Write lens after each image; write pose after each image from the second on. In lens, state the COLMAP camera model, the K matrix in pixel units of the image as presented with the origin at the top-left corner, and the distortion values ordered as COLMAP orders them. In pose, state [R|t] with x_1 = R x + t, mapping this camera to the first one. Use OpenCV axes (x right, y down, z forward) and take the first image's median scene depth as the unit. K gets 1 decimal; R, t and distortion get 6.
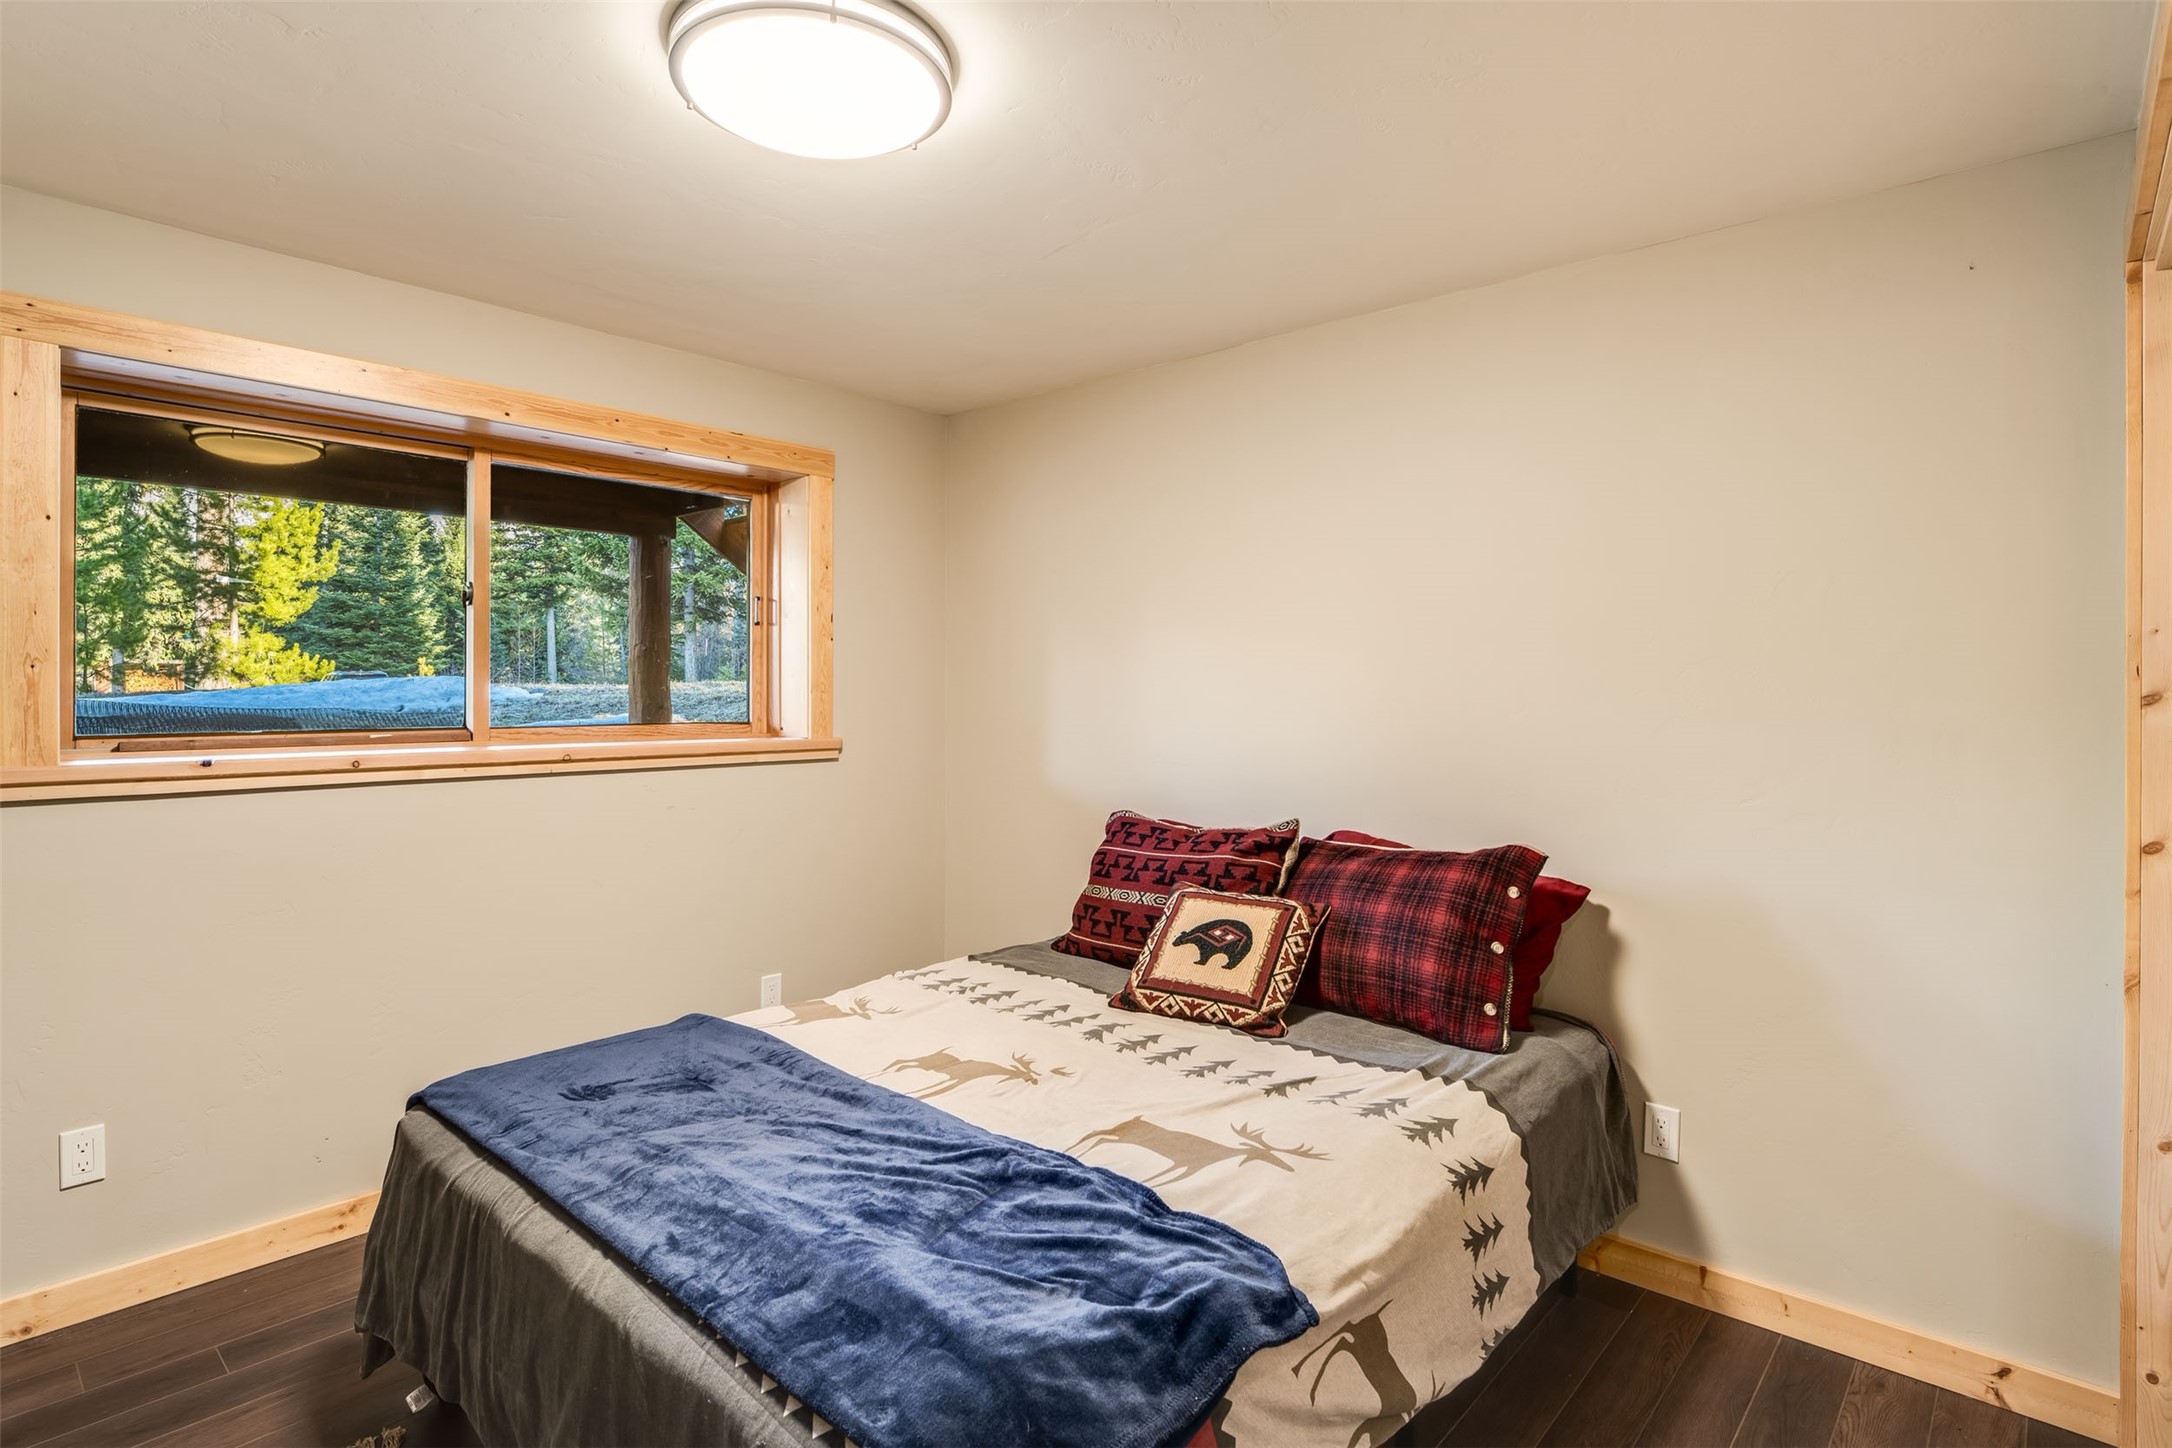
lens RADIAL K [[1109.0, 0, 1082.3], [0, 1109.0, 715.7], [0, 0, 1]] dist [0.000402, -0.000076]
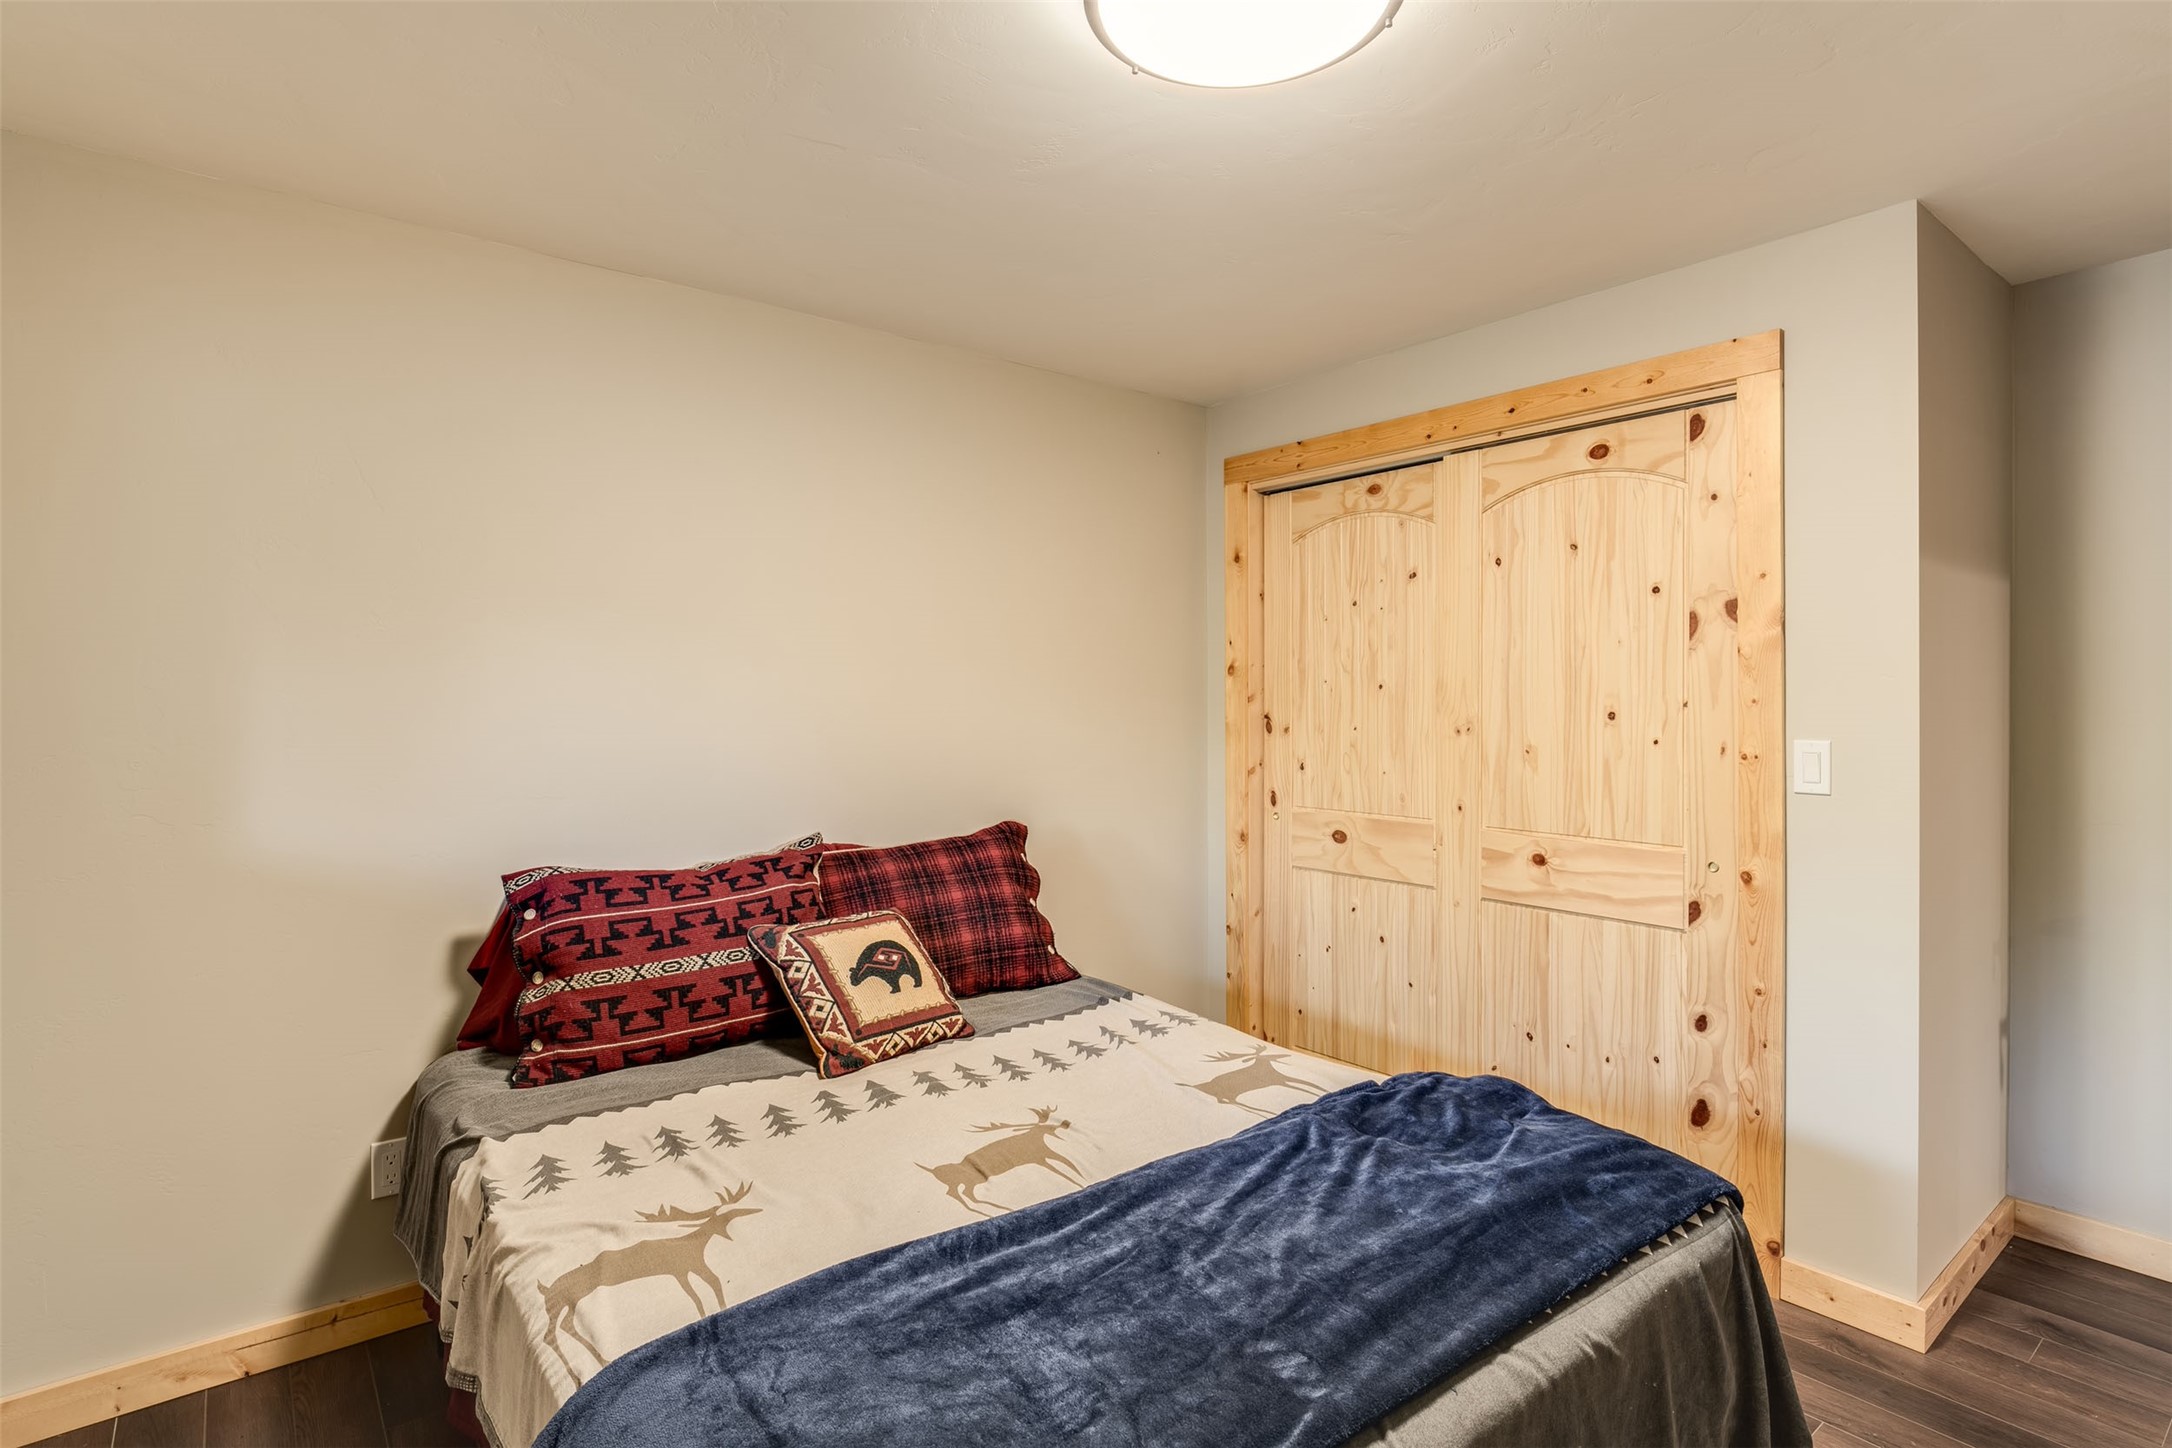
lens RADIAL K [[1109.0, 0, 1082.2], [0, 1109.0, 710.6], [0, 0, 1]] dist [0.000402, -0.000076]
pose [[0.135824, -0.012728, 0.990651, -0.827480], [0.024509, 0.999655, 0.009483, -0.017278], [-0.990430, 0.022992, 0.136089, 0.748306]]
